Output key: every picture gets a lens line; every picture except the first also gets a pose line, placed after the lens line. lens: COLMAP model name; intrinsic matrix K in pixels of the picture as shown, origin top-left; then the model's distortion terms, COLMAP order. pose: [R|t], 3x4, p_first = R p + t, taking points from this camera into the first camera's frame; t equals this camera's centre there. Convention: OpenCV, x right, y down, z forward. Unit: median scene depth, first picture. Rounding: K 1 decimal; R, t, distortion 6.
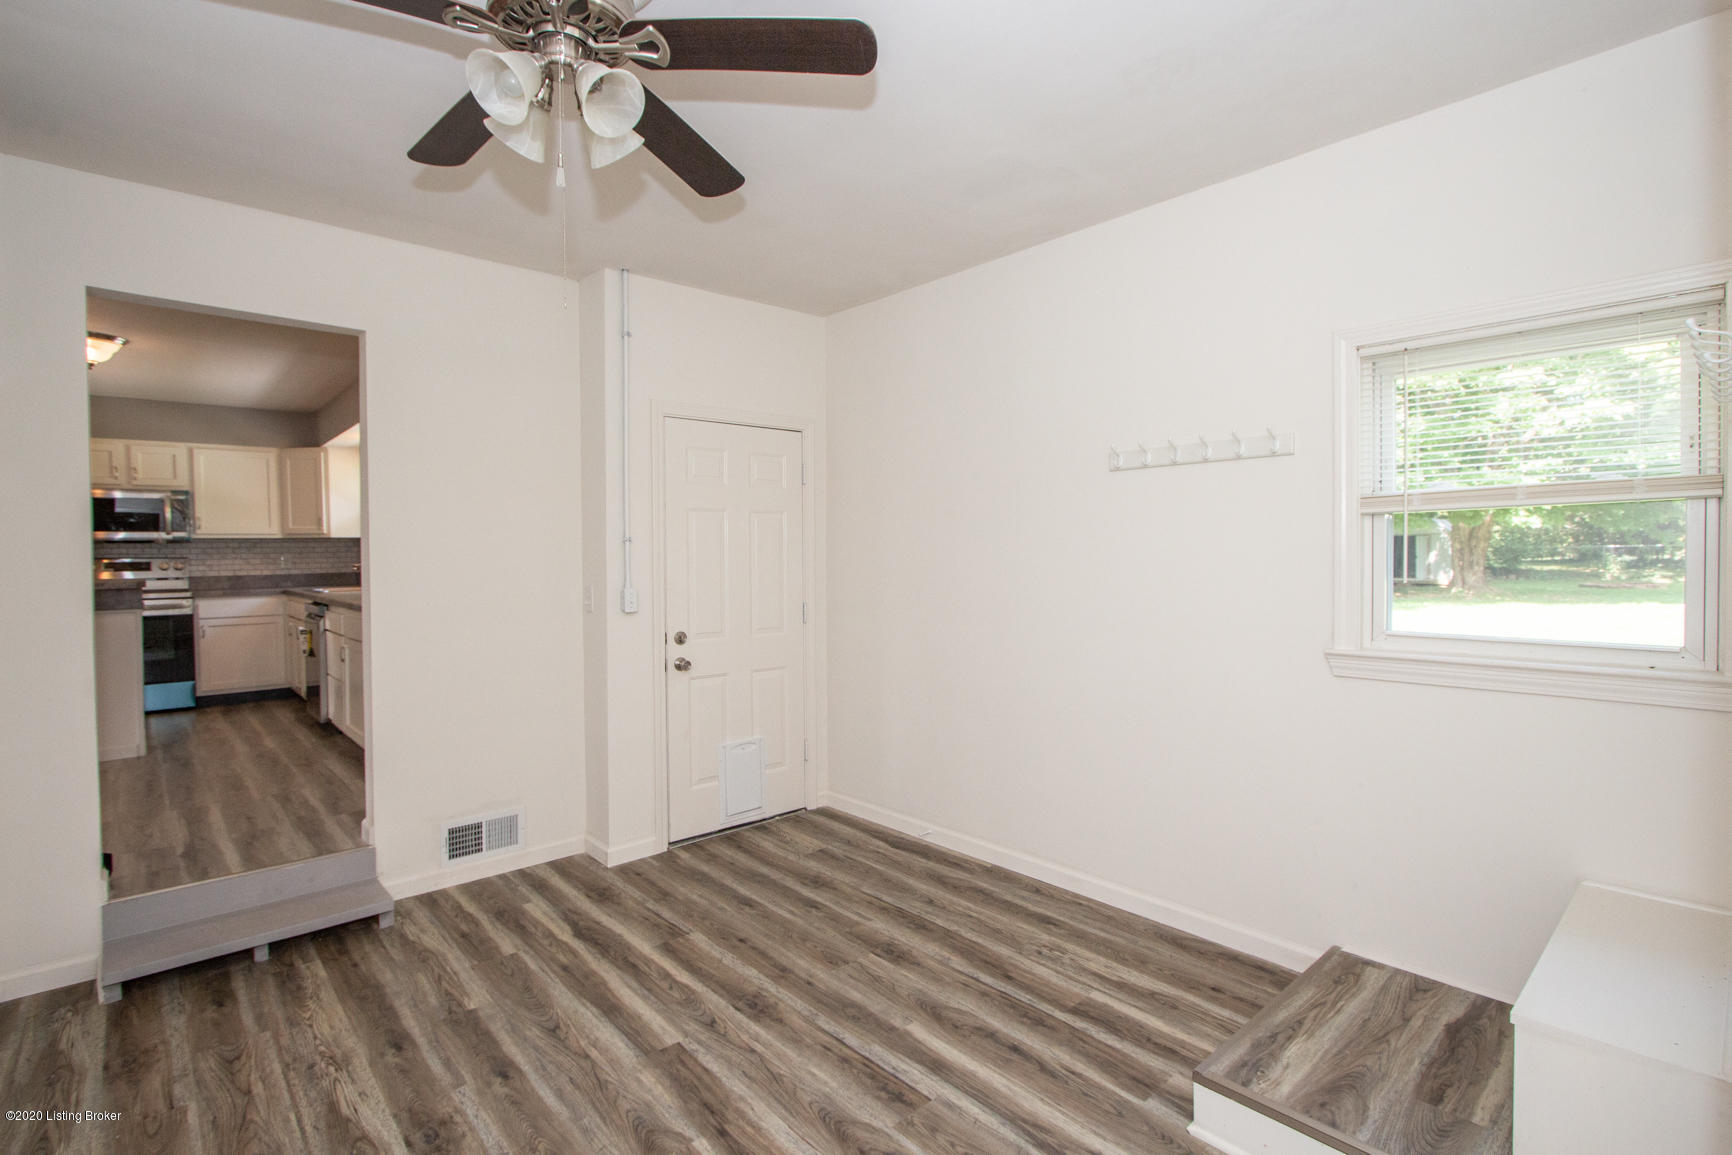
lens RADIAL K [[819.3, 0, 862.9], [0, 819.3, 560.4], [0, 0, 1]] dist [-0.014165, 0.000922]
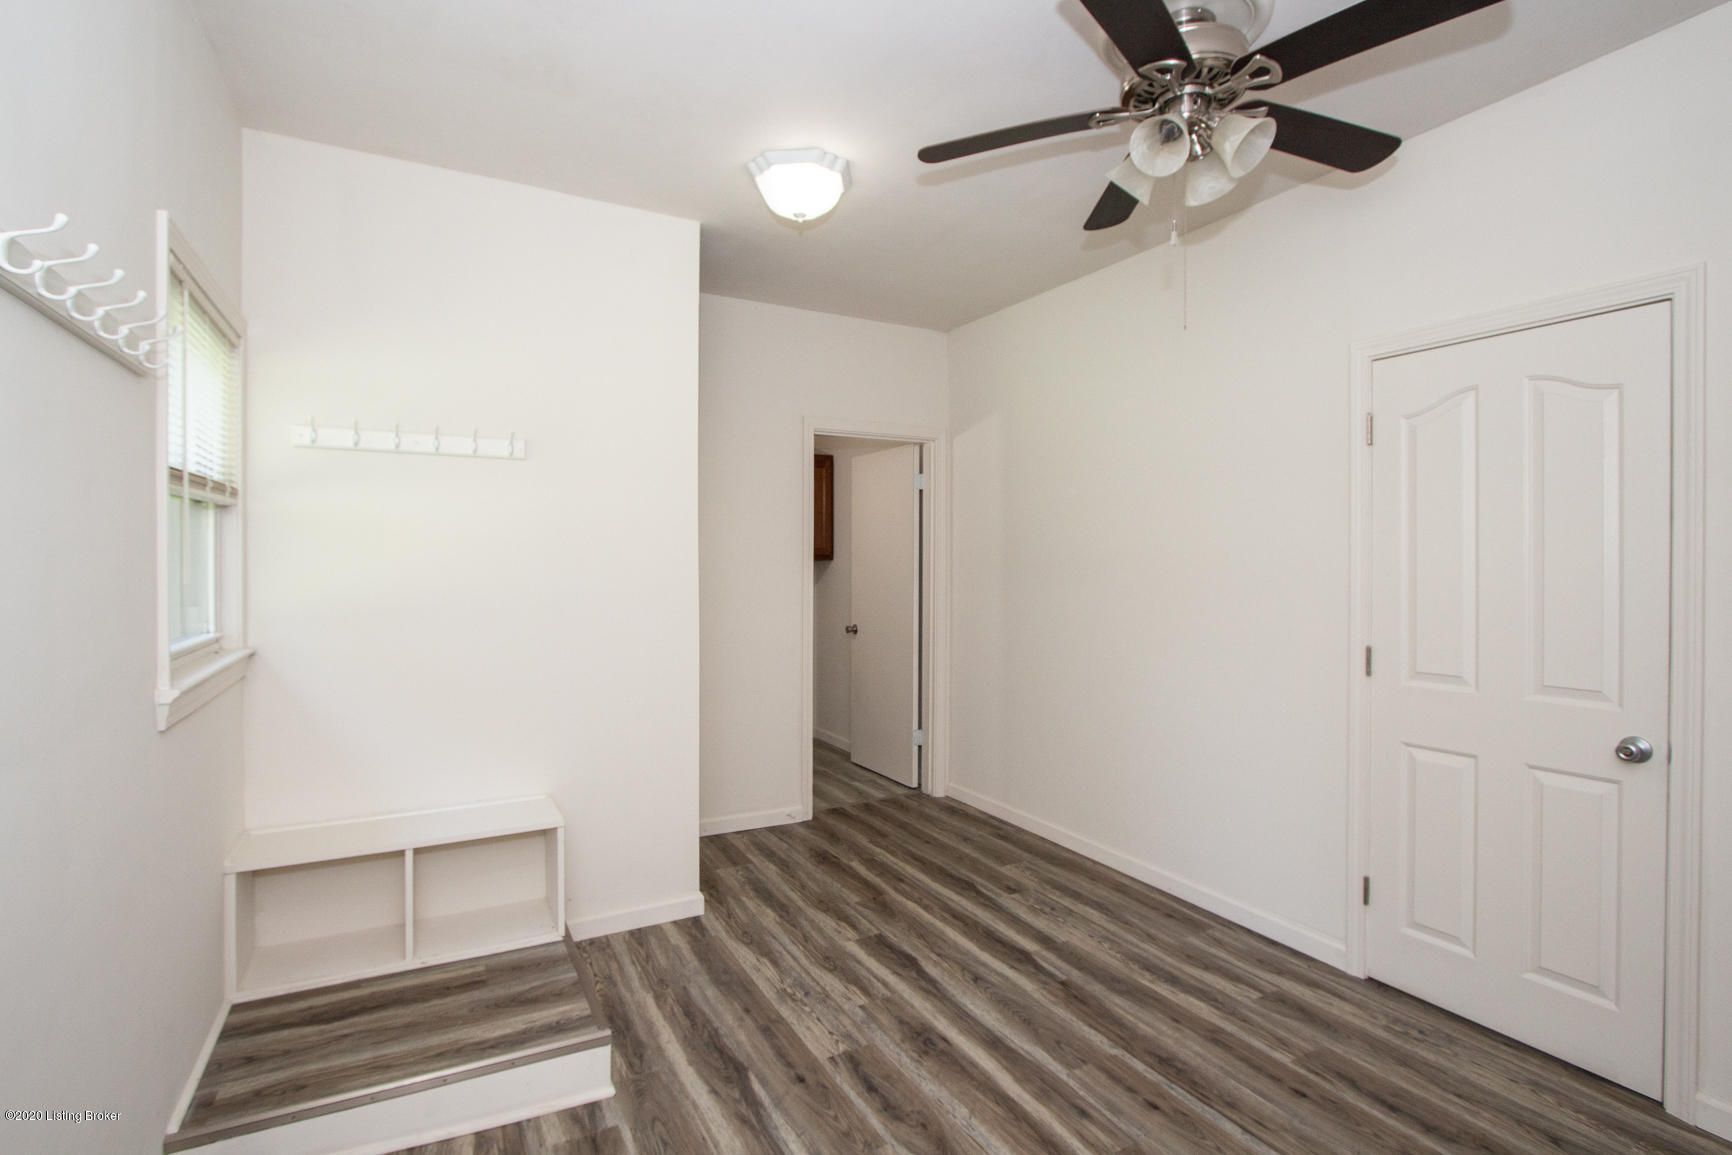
lens RADIAL K [[819.3, 0, 858.4], [0, 819.3, 573.0], [0, 0, 1]] dist [-0.014165, 0.000922]
pose [[-0.972648, 0.000200, 0.232284, -0.124095], [0.004322, 0.999842, 0.017234, 0.005053], [-0.232244, 0.017766, -0.972495, 1.553366]]
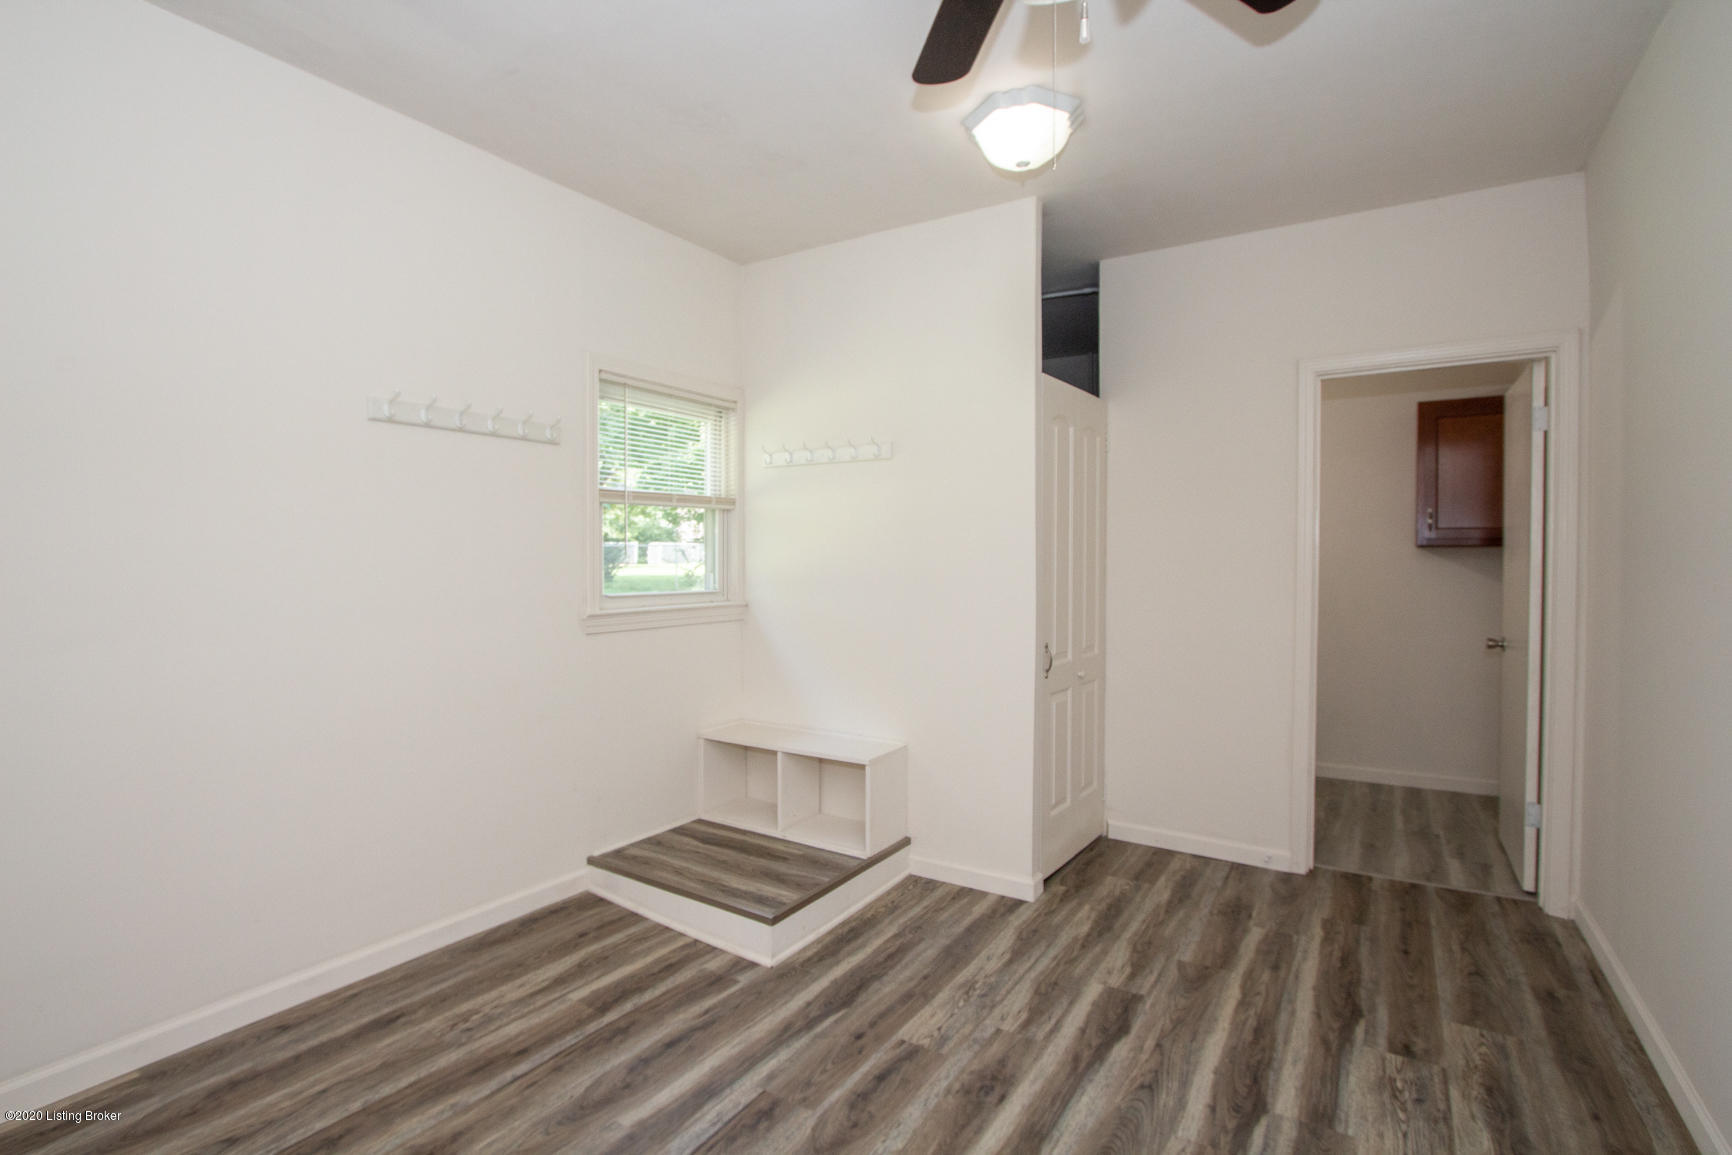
lens RADIAL K [[819.3, 0, 852.3], [0, 819.3, 588.7], [0, 0, 1]] dist [-0.014165, 0.000922]
pose [[-0.257069, -0.026274, 0.966036, -0.716915], [0.006366, 0.999563, 0.028880, 0.041102], [-0.966372, 0.013574, -0.256789, 0.961701]]
